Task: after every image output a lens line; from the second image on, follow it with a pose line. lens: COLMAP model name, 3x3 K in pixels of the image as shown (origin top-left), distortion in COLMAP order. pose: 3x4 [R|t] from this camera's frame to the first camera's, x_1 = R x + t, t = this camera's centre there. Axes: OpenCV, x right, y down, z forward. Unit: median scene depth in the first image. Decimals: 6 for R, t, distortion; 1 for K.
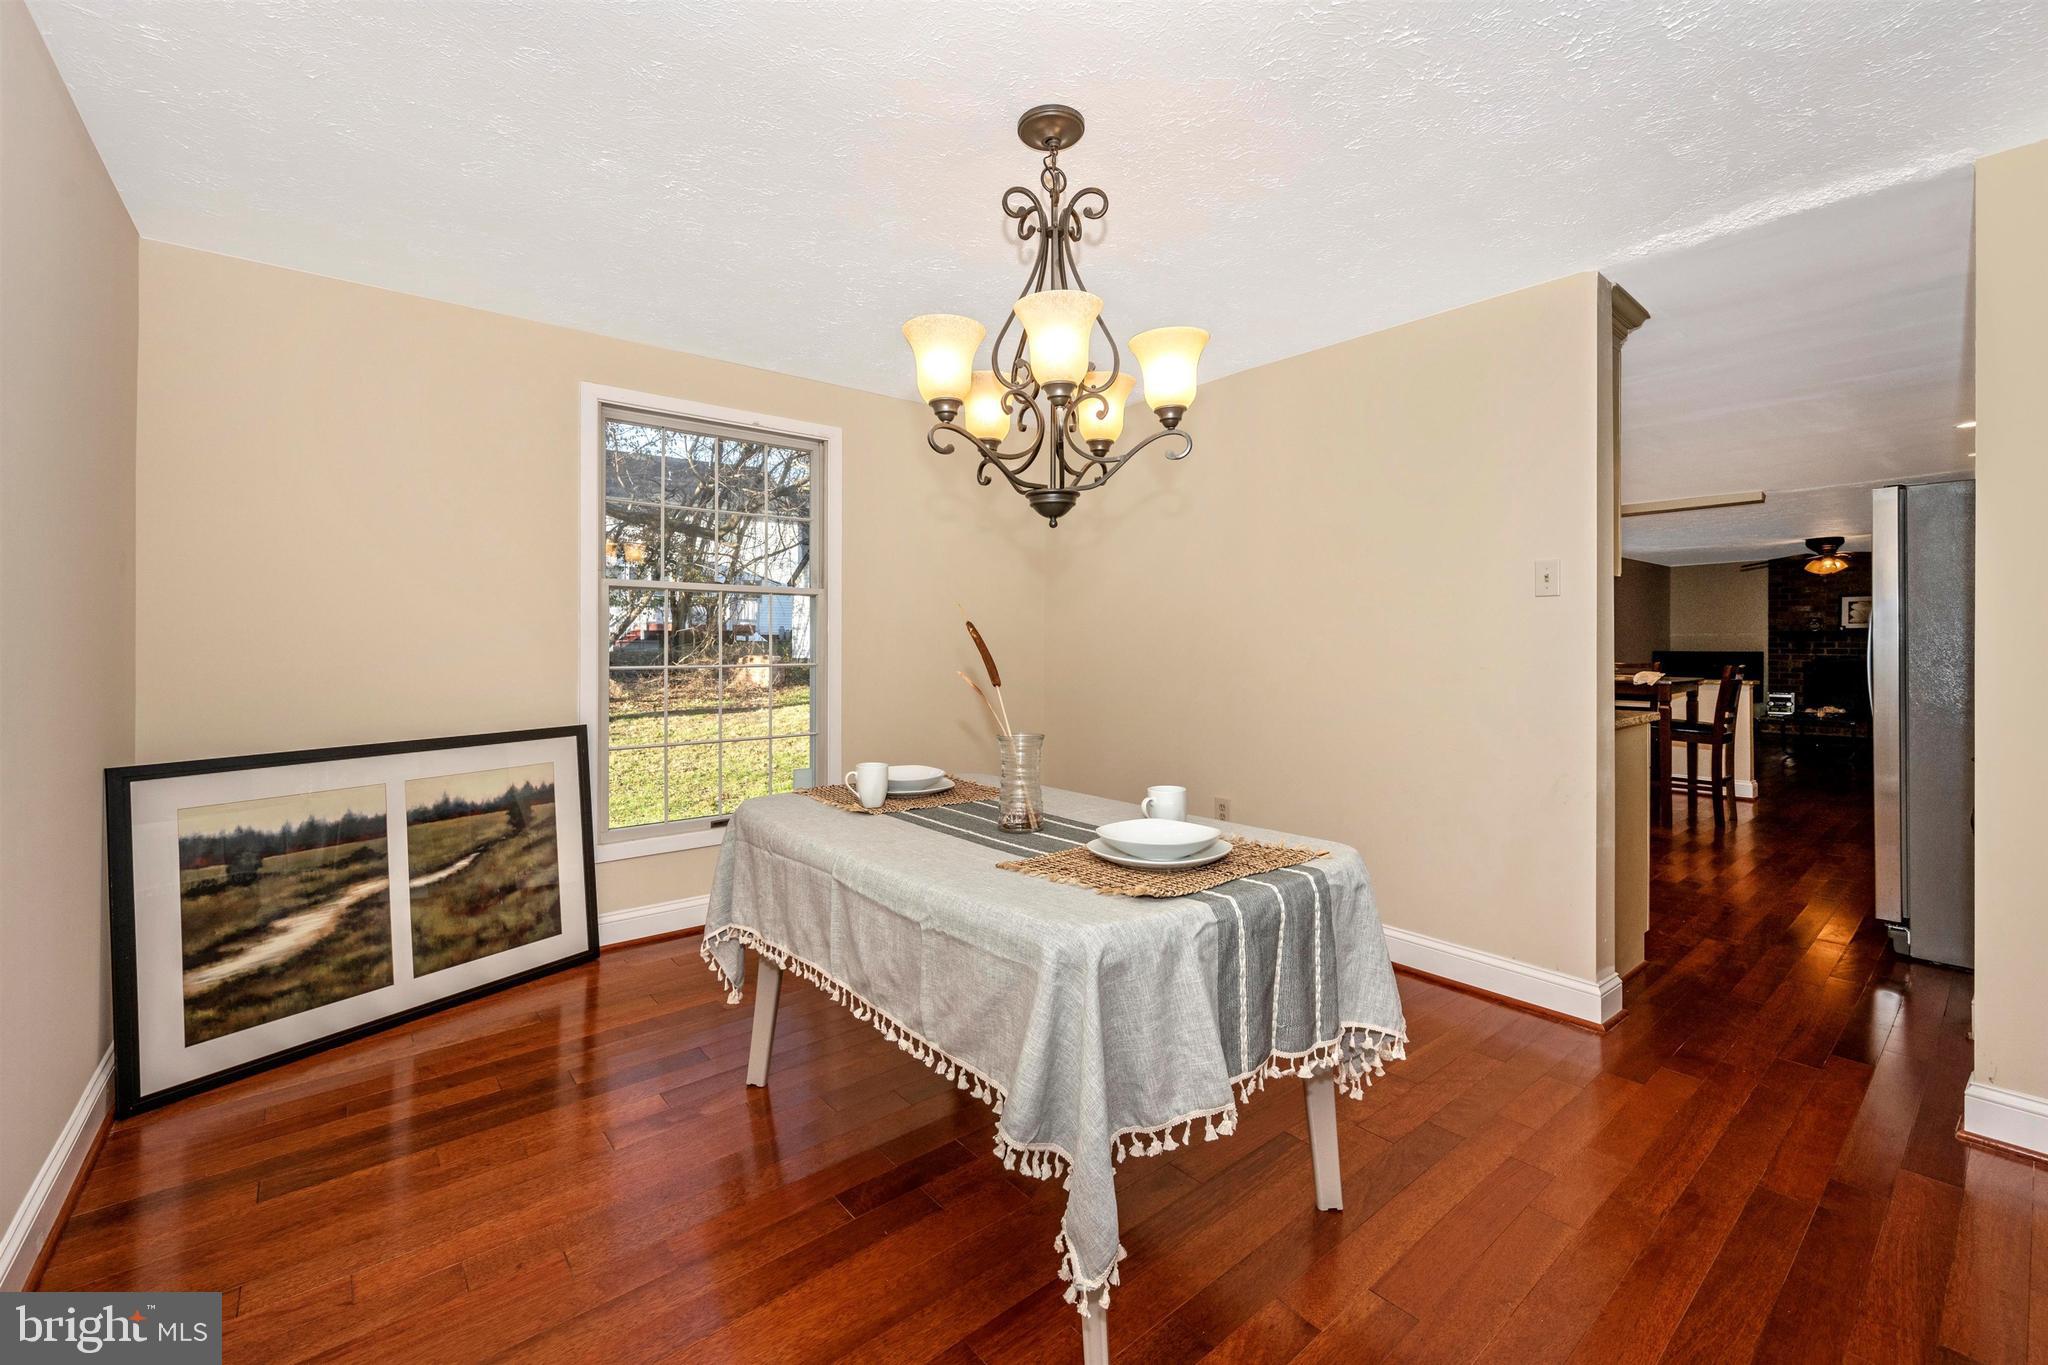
lens RADIAL K [[825.3, 0, 1041.4], [0, 825.3, 674.6], [0, 0, 1]] dist [0.001332, -0.000115]
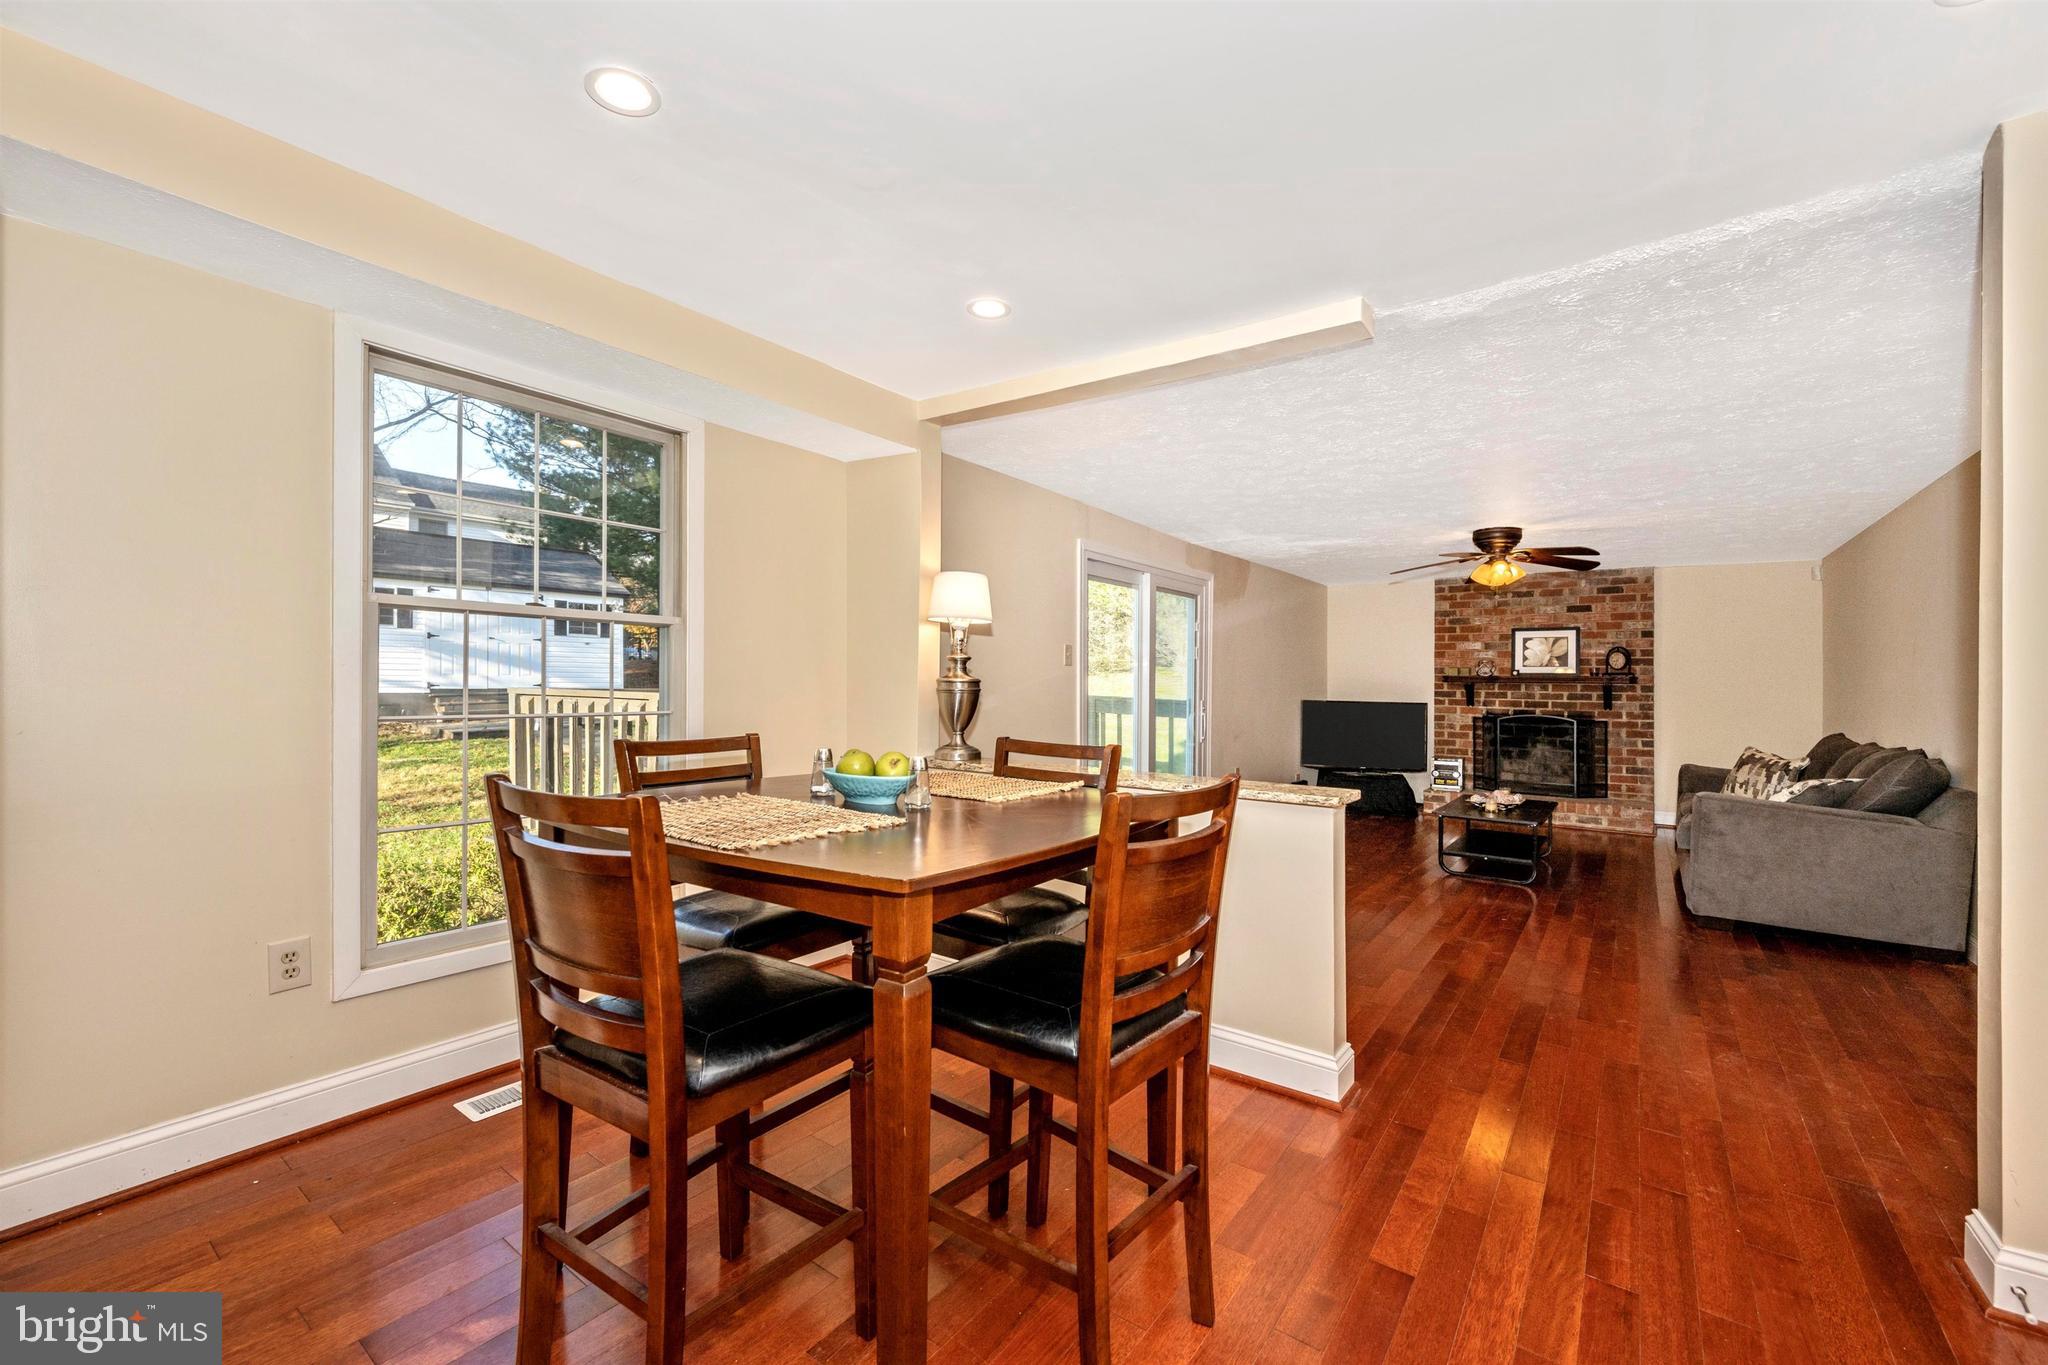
lens RADIAL K [[825.3, 0, 1056.0], [0, 825.3, 683.4], [0, 0, 1]] dist [0.001332, -0.000115]
pose [[0.964386, 0.026531, 0.263165, 0.402370], [-0.019178, 0.999352, -0.030468, -0.017624], [-0.263802, 0.024336, 0.964270, 0.421959]]
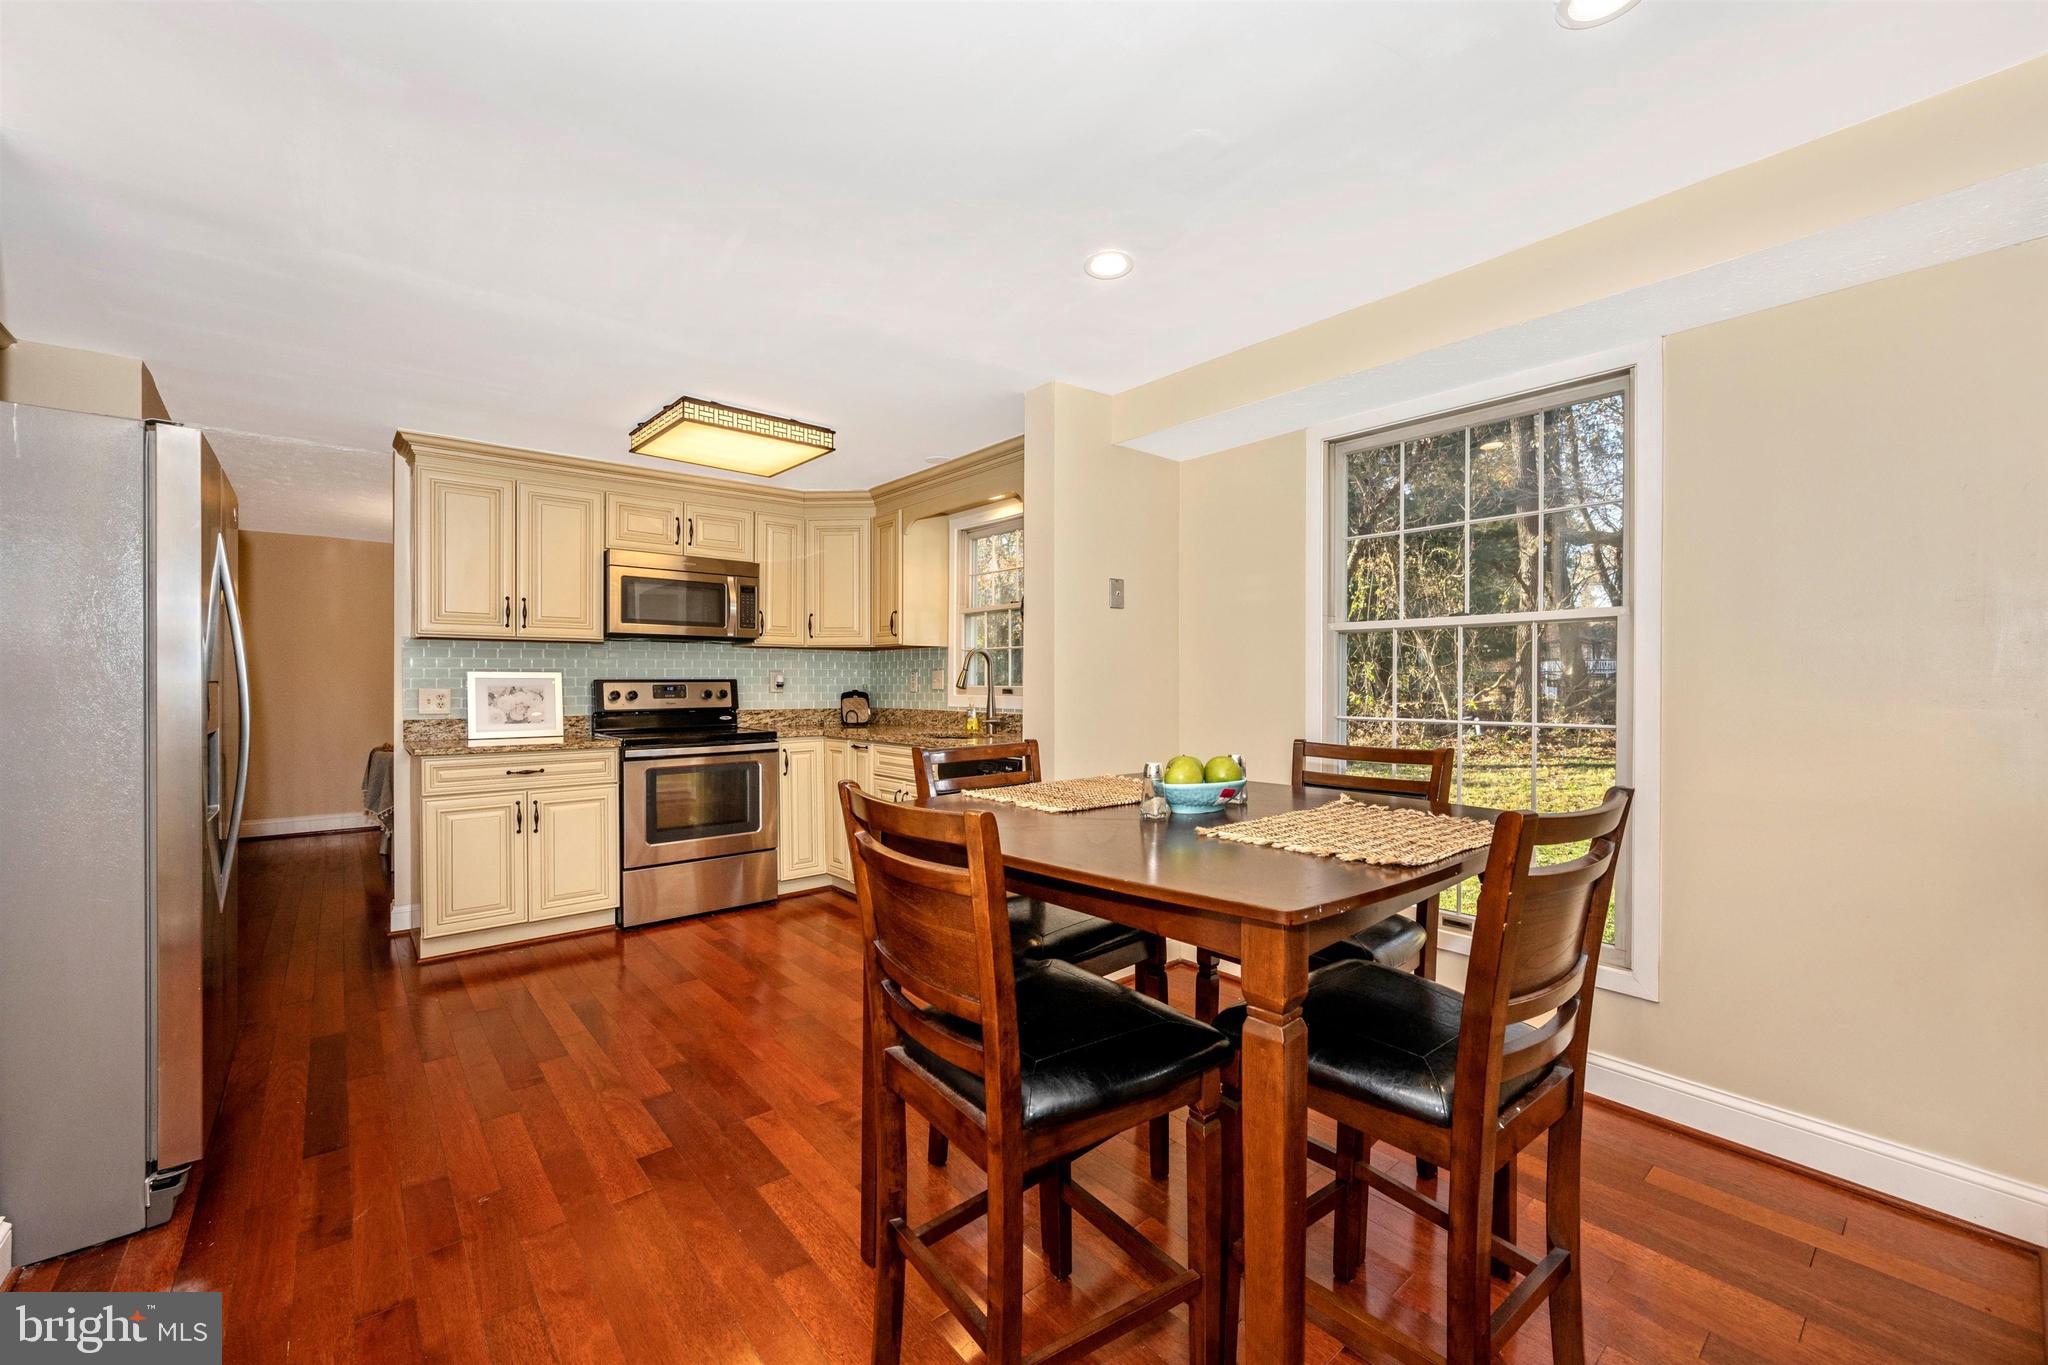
lens RADIAL K [[825.3, 0, 1022.1], [0, 825.3, 685.7], [0, 0, 1]] dist [0.001332, -0.000115]
pose [[0.017668, 0.014661, -0.999736, 0.613038], [-0.033002, 0.999356, 0.014072, -0.024649], [0.999299, 0.032744, 0.018141, 0.590047]]
